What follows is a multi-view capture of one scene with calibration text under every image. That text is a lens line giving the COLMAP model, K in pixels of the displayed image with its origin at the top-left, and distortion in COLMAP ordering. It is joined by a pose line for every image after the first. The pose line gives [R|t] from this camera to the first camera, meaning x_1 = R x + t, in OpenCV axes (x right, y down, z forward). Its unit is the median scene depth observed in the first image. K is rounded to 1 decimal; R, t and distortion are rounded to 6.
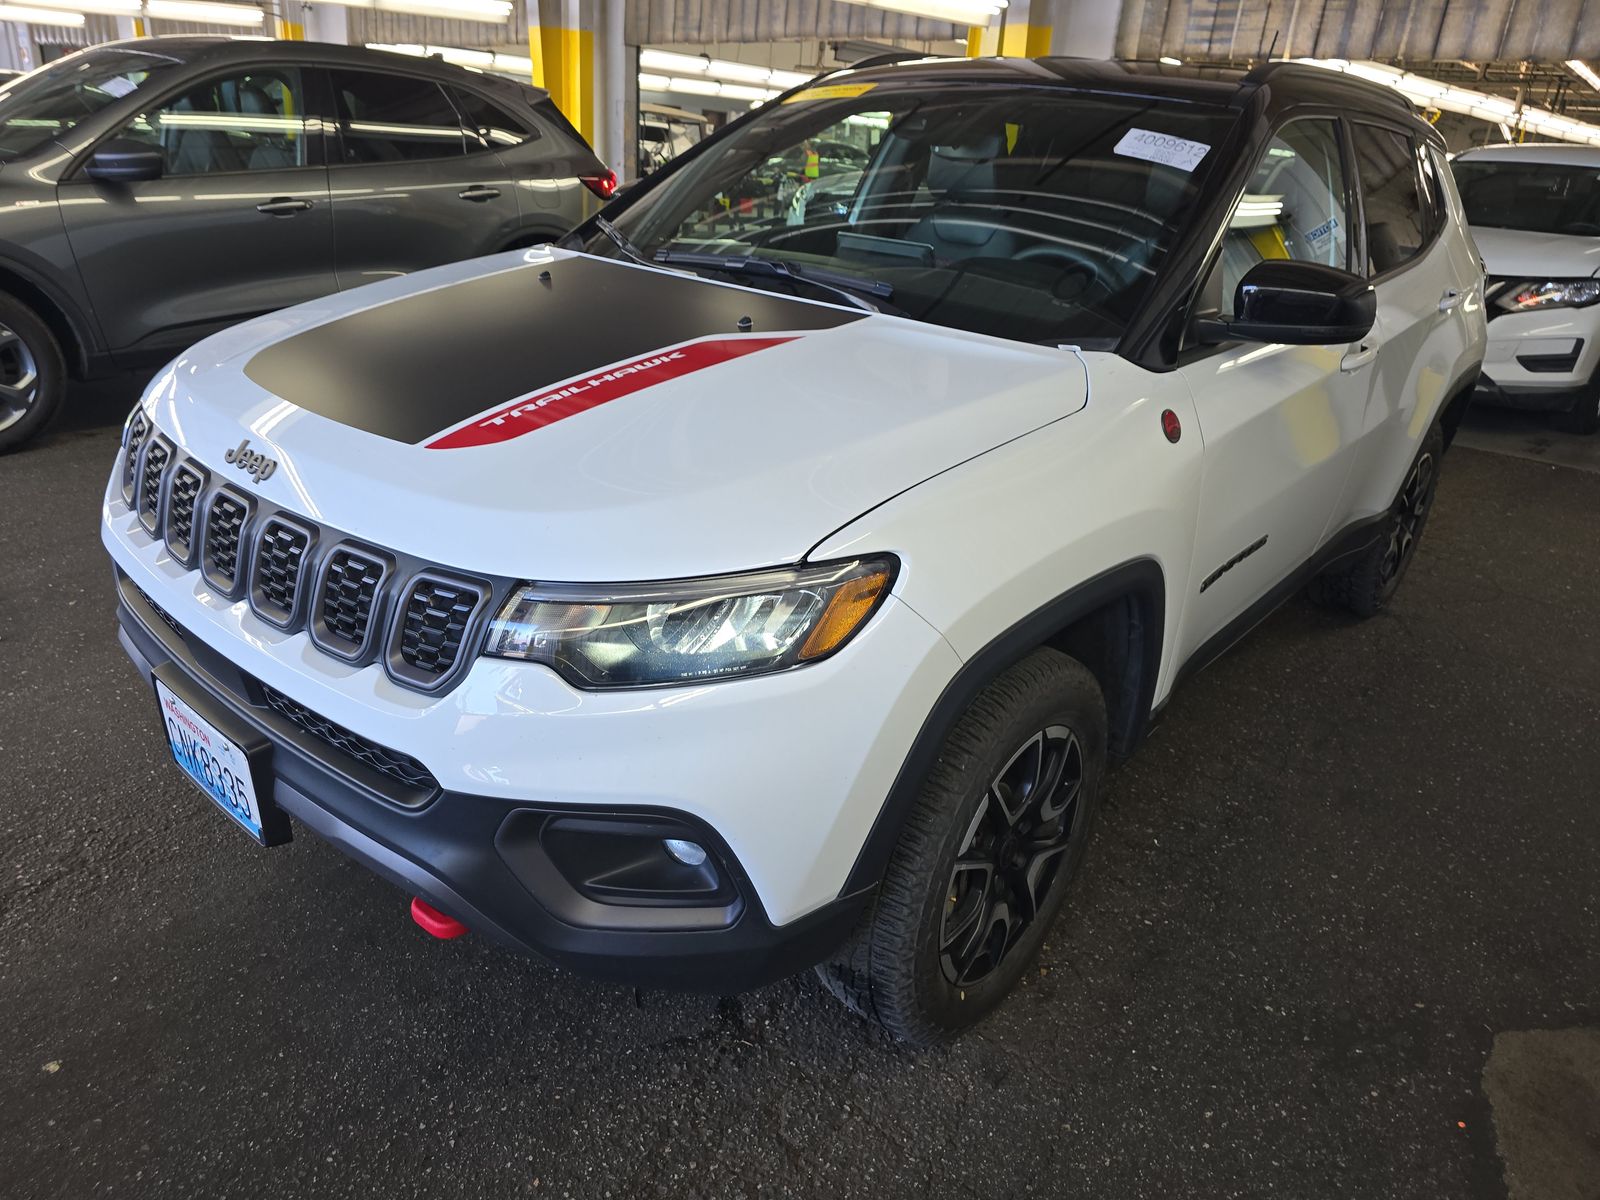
lens RADIAL K [[1142.5, 0, 800.0], [0, 1142.5, 600.0], [0, 0, 1]] dist [-0.001215, -0.007650]
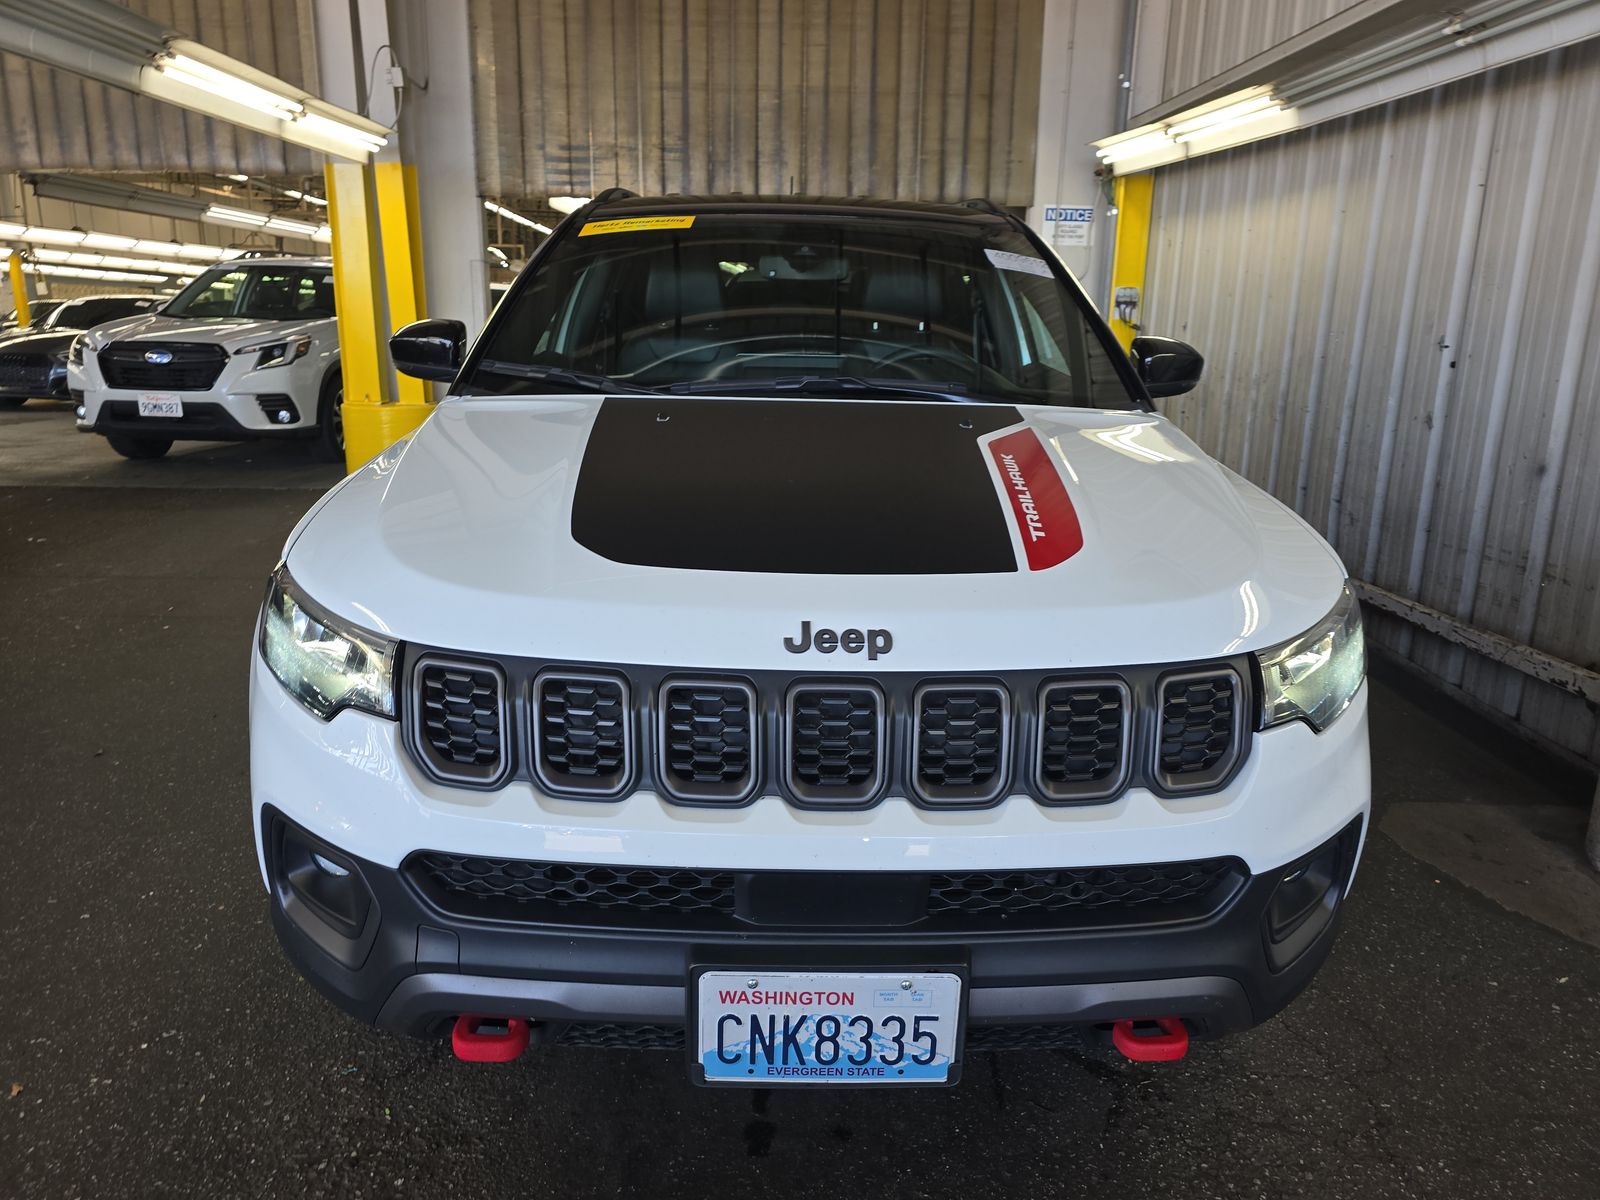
lens RADIAL K [[1142.5, 0, 800.0], [0, 1142.5, 600.0], [0, 0, 1]] dist [-0.001215, -0.007650]
pose [[0.709197, -0.219473, 0.669978, -0.314494], [0.290564, 0.956838, 0.005870, -0.048641], [-0.642349, 0.190508, 0.742358, 0.118786]]
